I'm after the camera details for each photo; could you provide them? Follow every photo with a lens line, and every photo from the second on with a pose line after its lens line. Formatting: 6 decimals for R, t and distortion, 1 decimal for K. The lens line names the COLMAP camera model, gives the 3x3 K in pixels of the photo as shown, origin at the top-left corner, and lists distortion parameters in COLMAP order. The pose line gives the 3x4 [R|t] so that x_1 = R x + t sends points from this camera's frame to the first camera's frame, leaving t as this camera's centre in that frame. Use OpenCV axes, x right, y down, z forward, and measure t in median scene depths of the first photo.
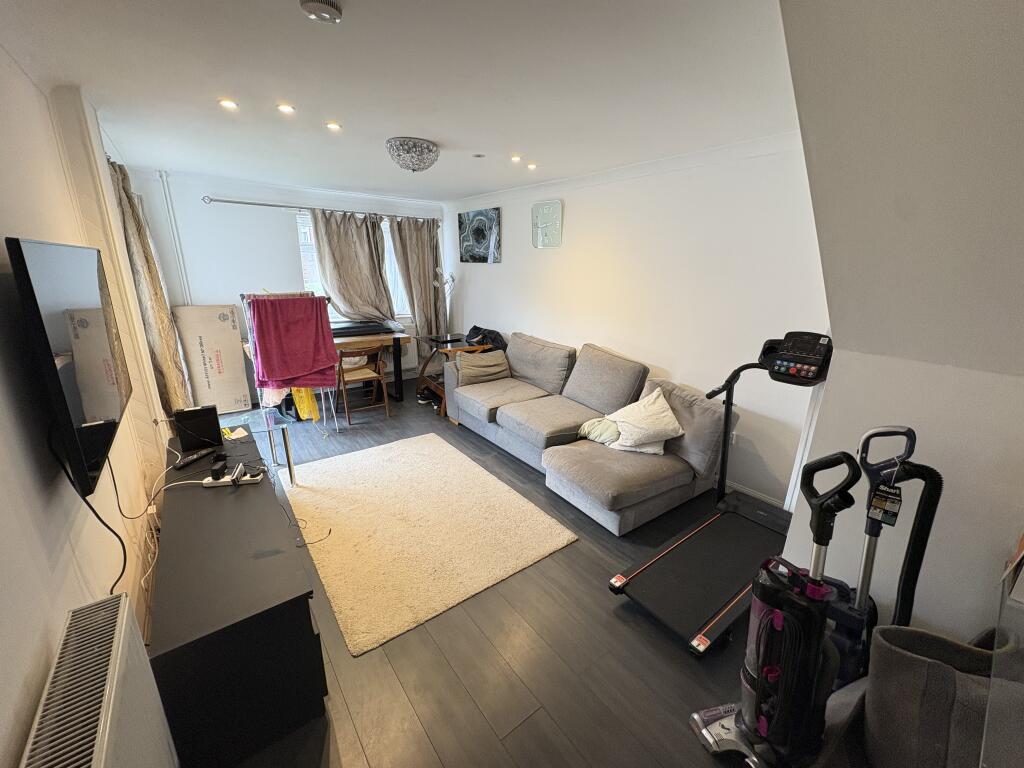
lens RADIAL K [[408.4, 0, 512.0], [0, 408.4, 384.0], [0, 0, 1]] dist [0.000685, -0.000247]
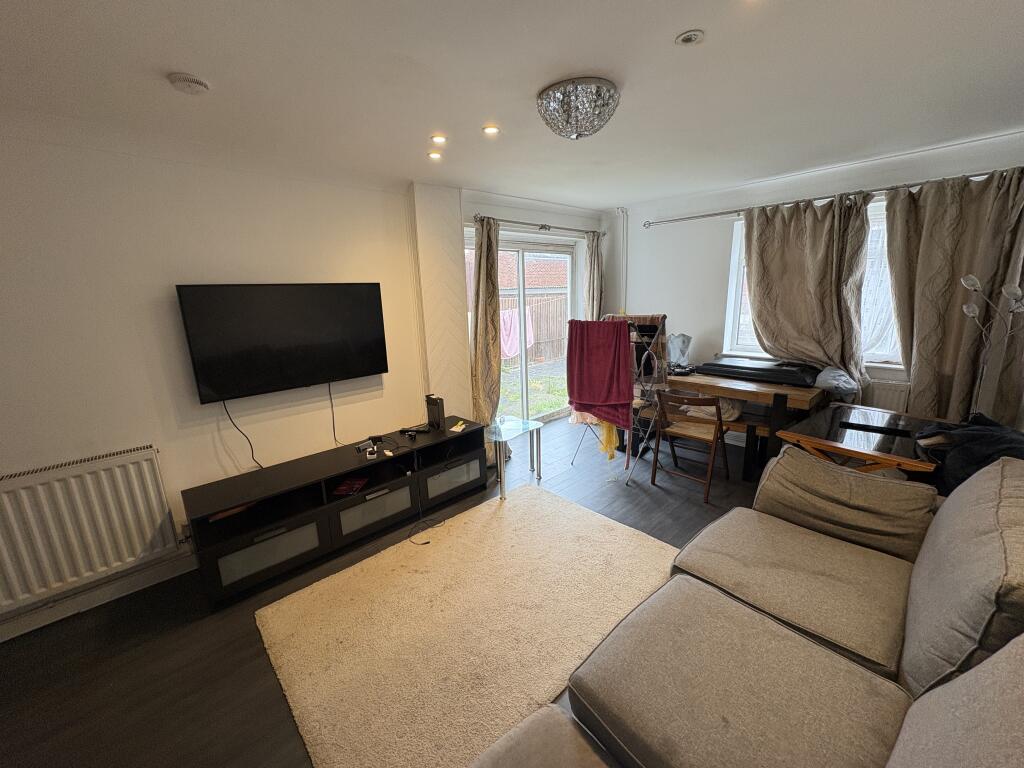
lens RADIAL K [[408.4, 0, 512.0], [0, 408.4, 384.0], [0, 0, 1]] dist [0.000685, -0.000247]
pose [[0.105993, 0.202325, -0.973566, 0.261019], [-0.245501, 0.954096, 0.171551, -0.132069], [0.963584, 0.220829, 0.150798, 0.504298]]
